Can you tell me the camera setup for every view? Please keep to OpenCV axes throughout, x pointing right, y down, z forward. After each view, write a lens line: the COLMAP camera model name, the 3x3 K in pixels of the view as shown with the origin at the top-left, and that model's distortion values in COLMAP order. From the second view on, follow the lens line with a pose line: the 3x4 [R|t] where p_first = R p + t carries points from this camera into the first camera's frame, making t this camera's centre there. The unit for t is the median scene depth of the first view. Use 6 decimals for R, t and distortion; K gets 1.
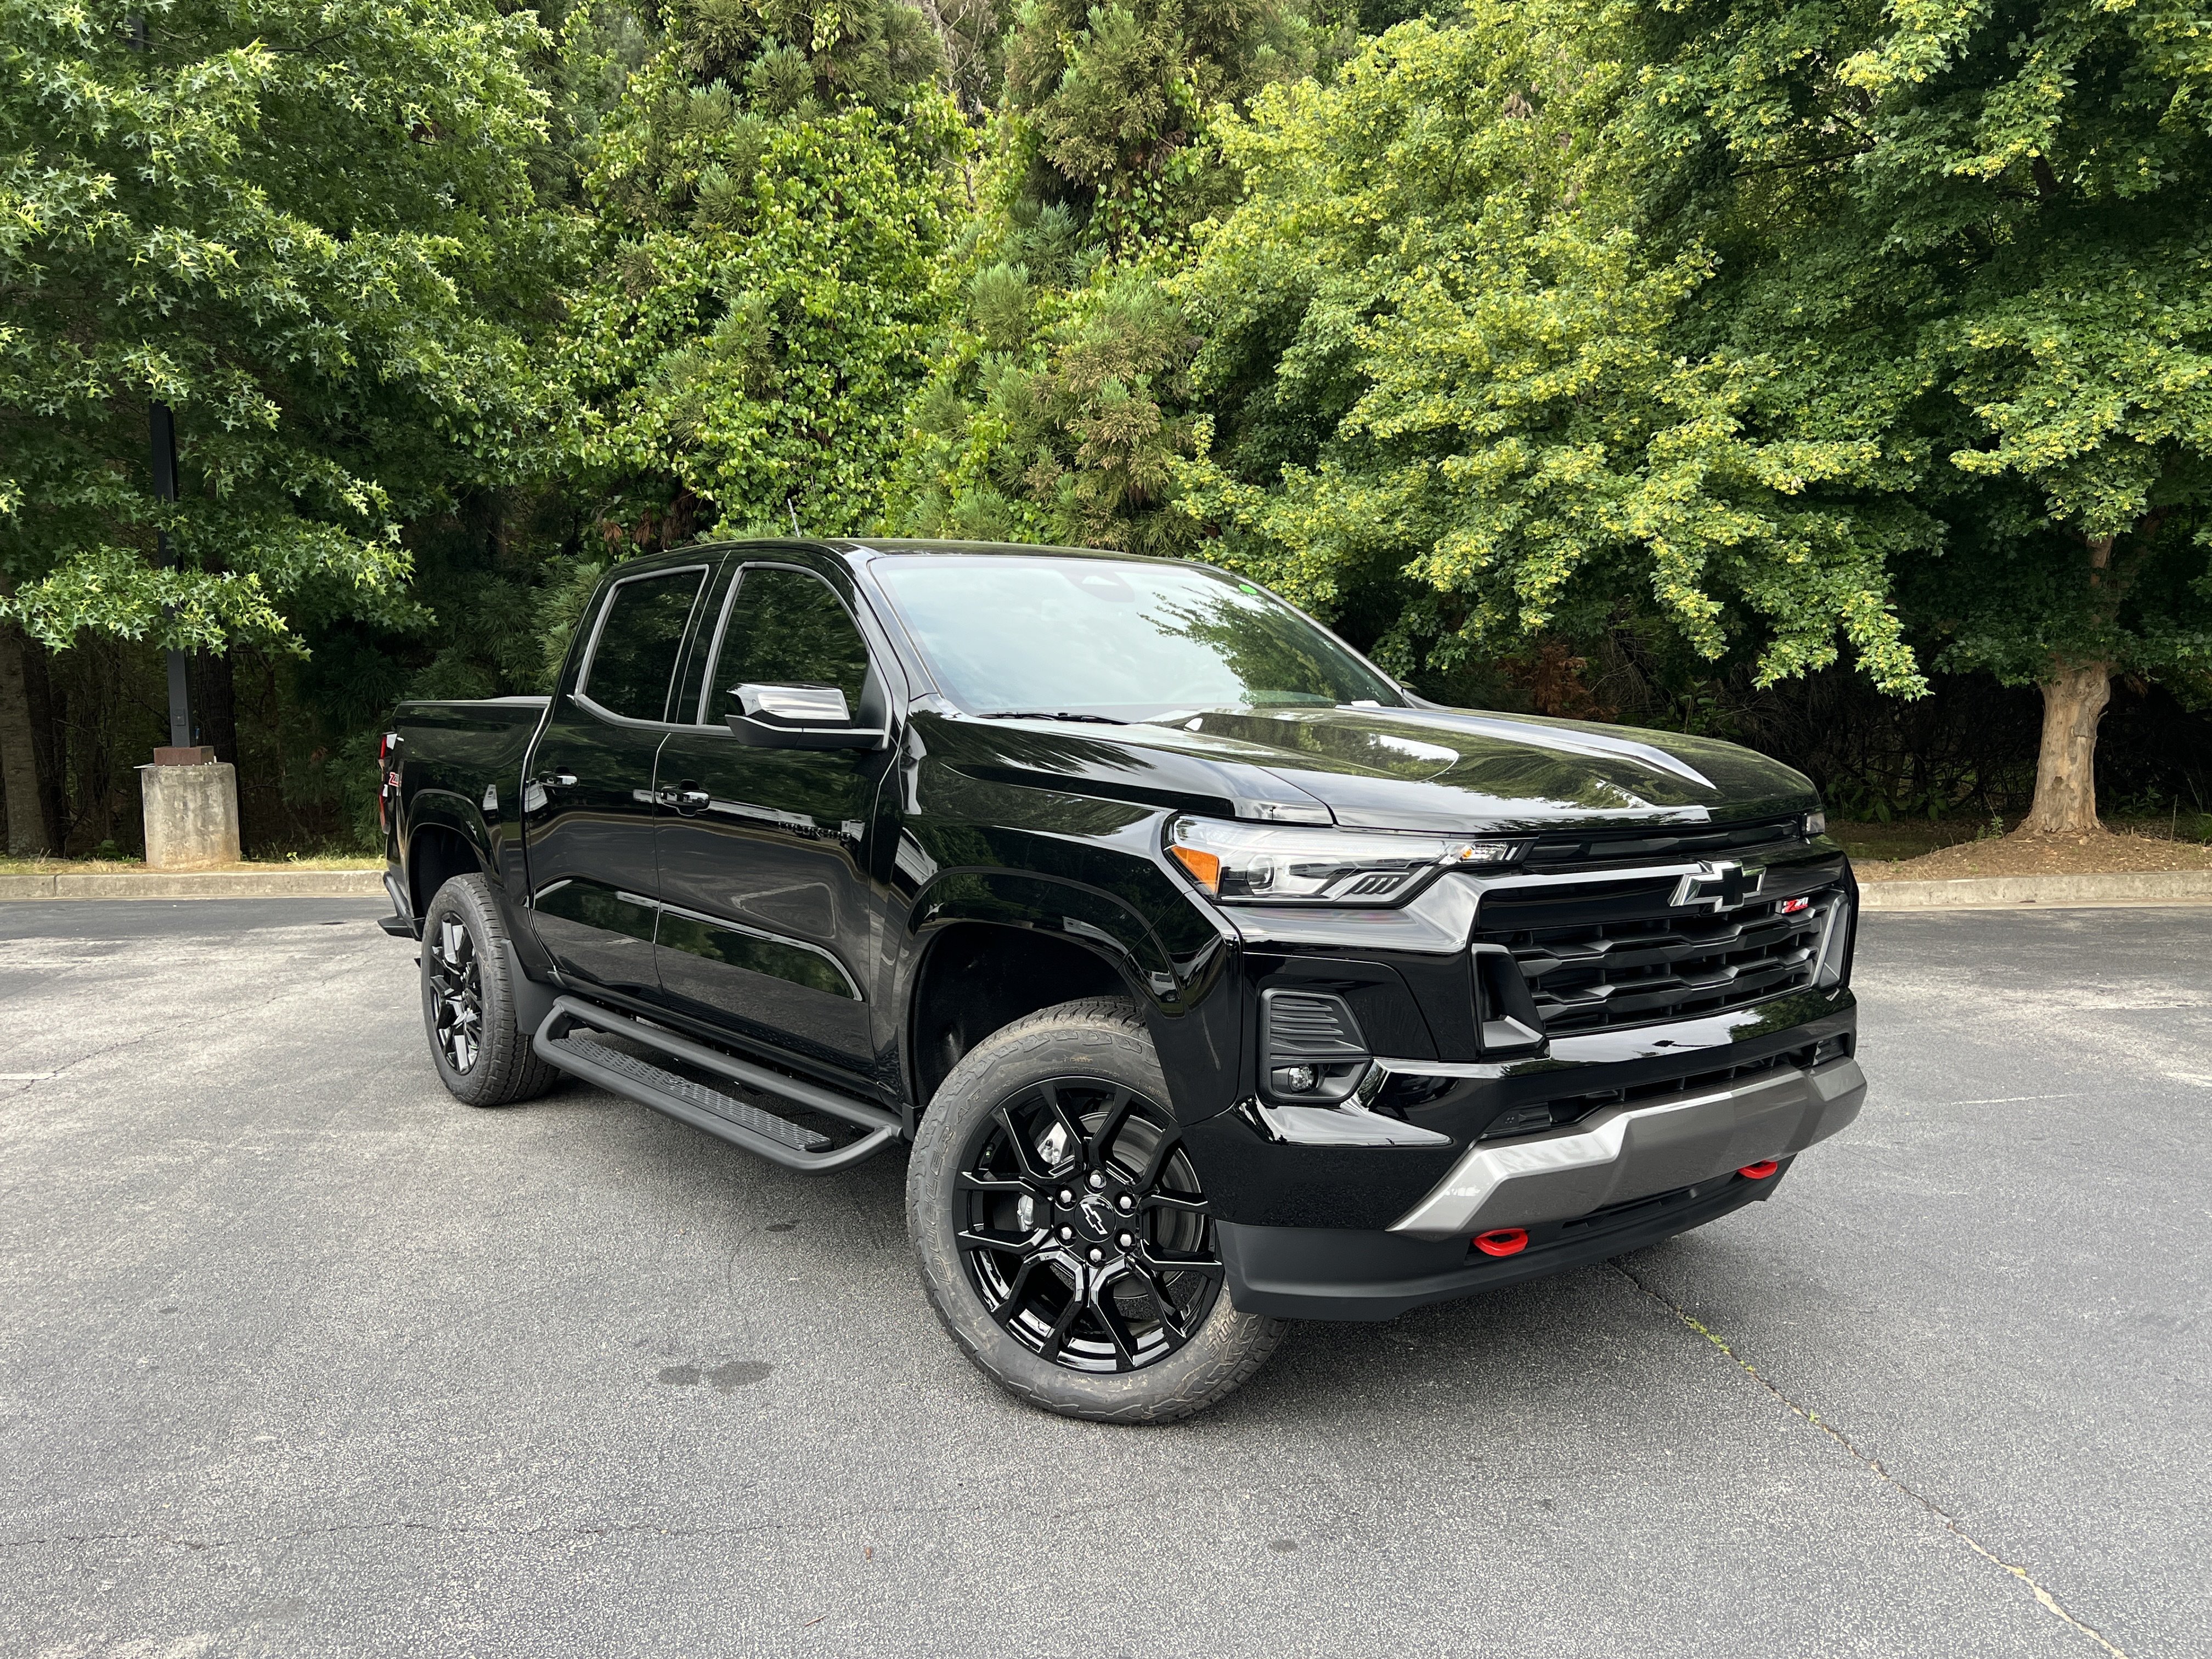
lens RADIAL K [[1755.5, 0, 1155.5], [0, 1755.5, 836.2], [0, 0, 1]] dist [0.011906, -0.002482]
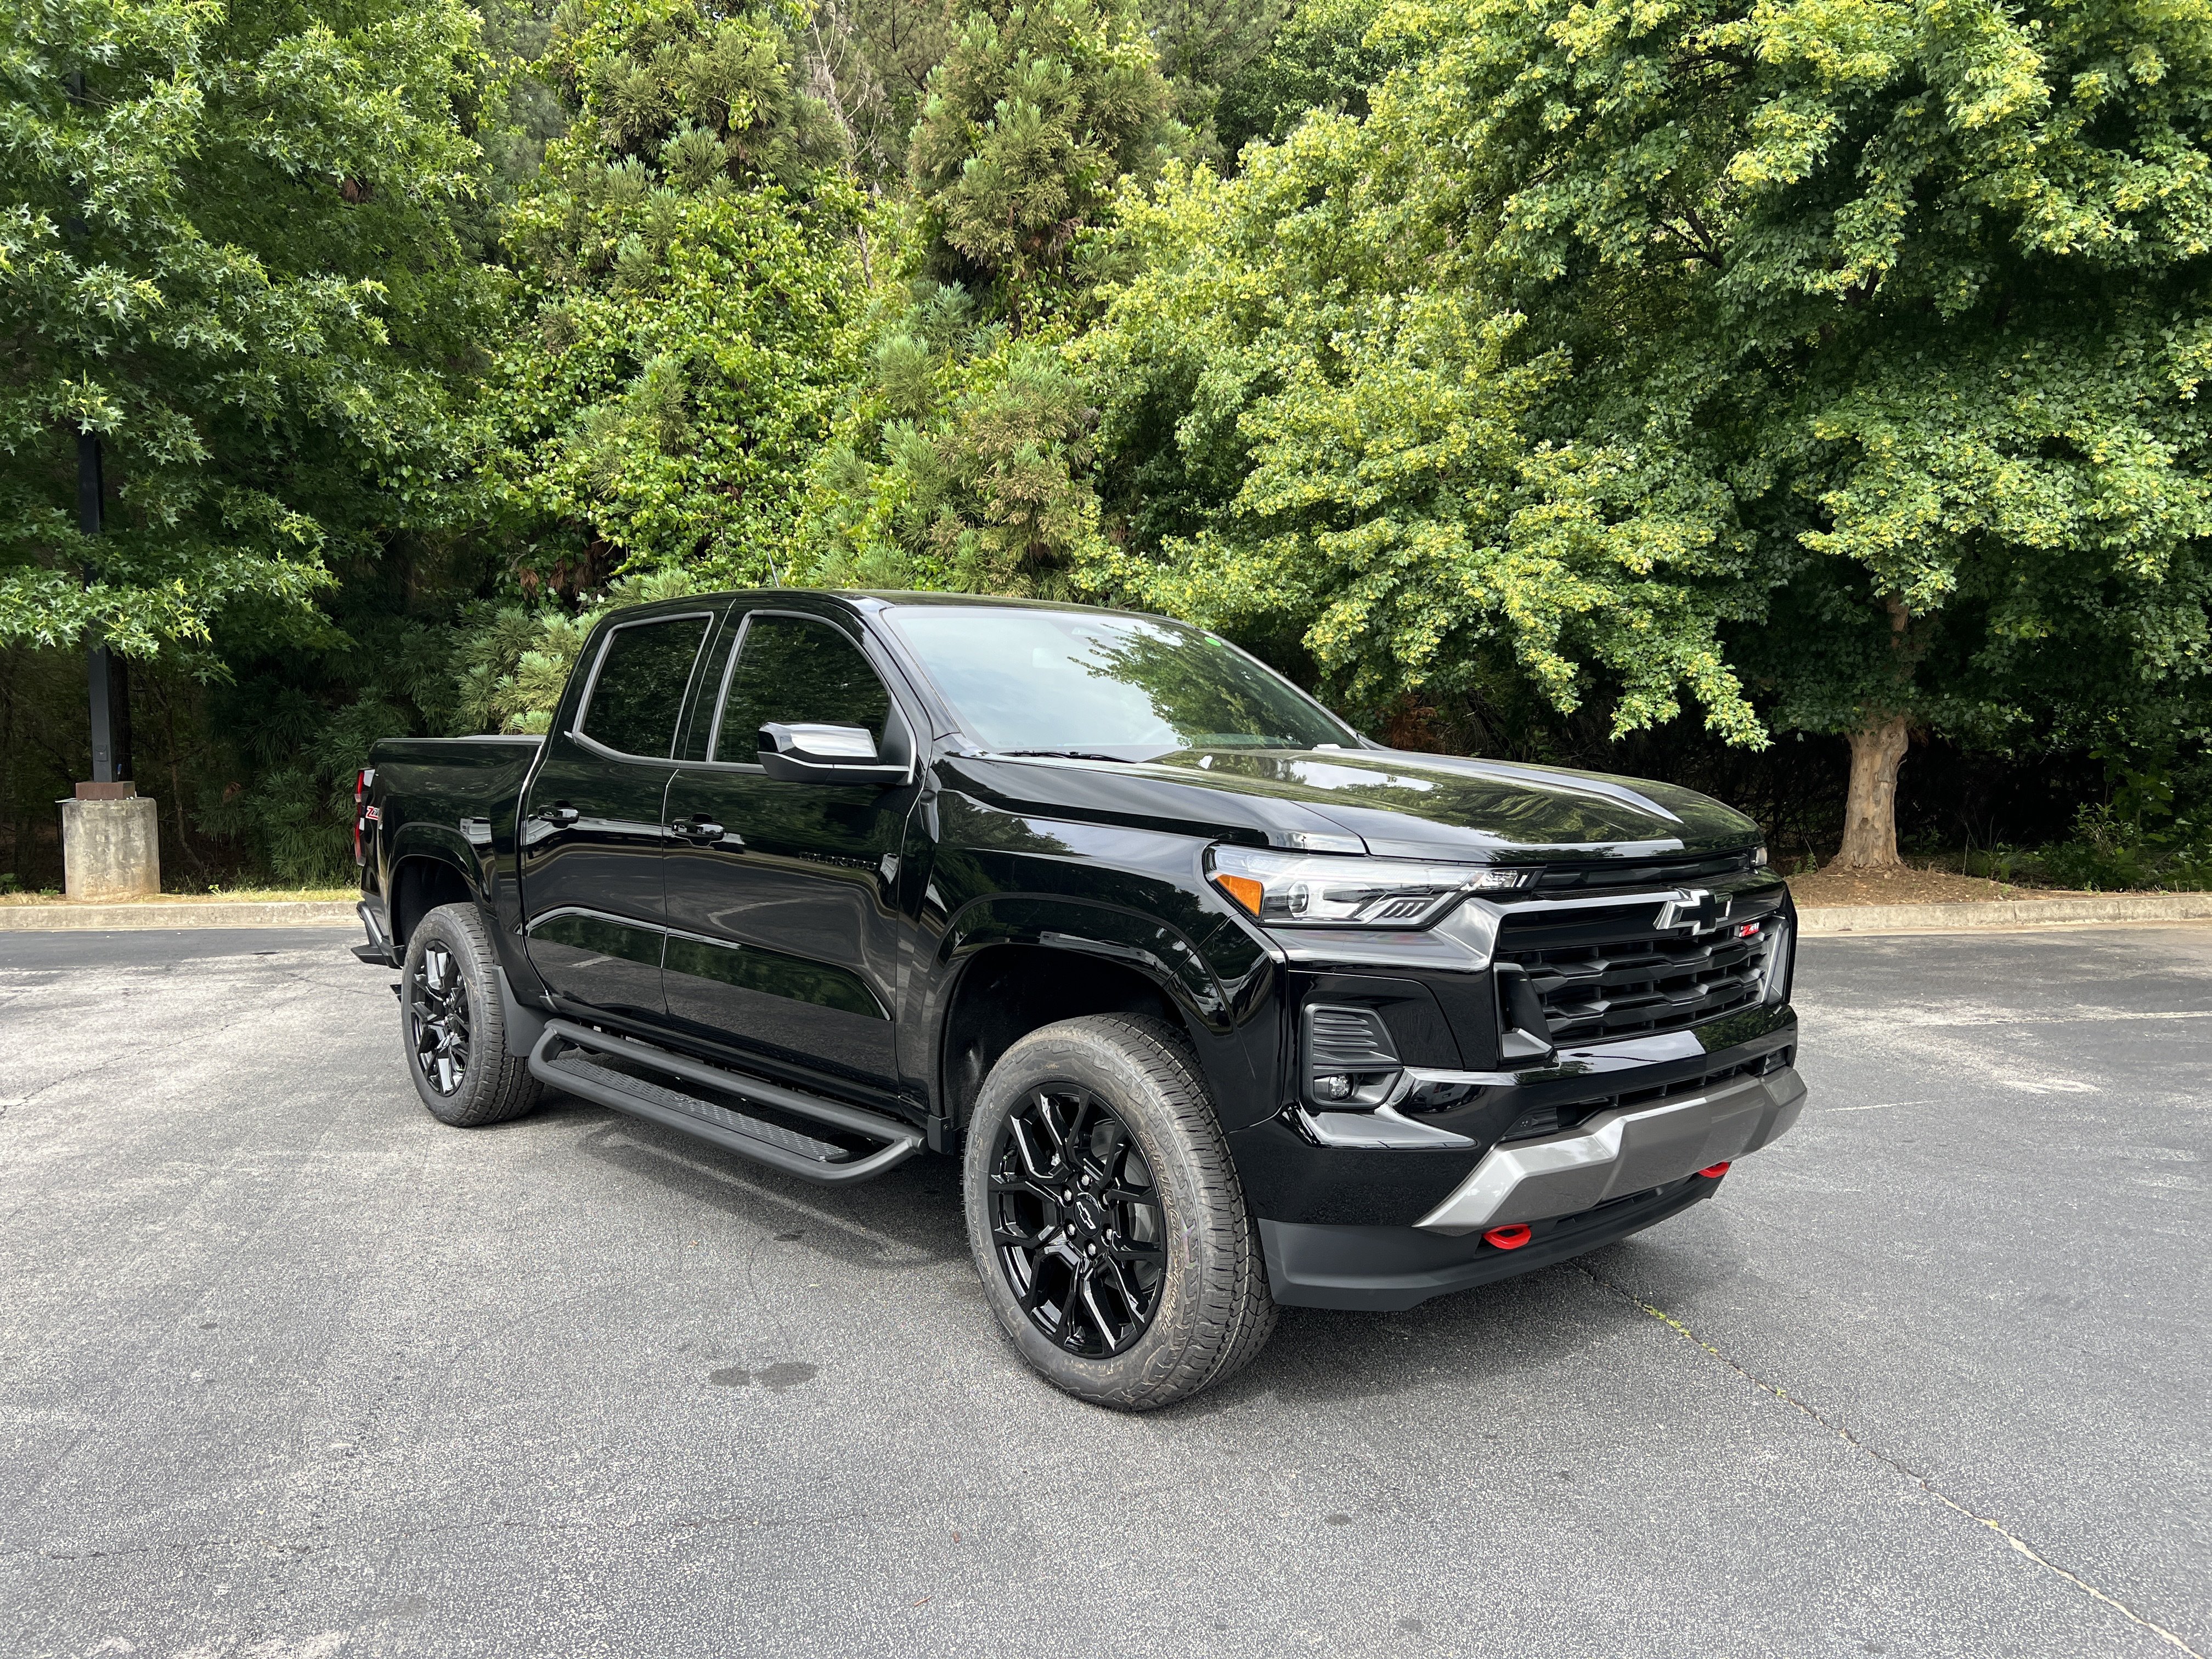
lens RADIAL K [[1651.3, 0, 1106.0], [0, 1651.3, 829.5], [0, 0, 1]] dist [0.014120, -0.006066]
pose [[0.997039, 0.003287, 0.076825, -0.107100], [-0.001276, 0.999656, -0.026214, 0.003891], [-0.076885, 0.026039, 0.996700, -0.011613]]
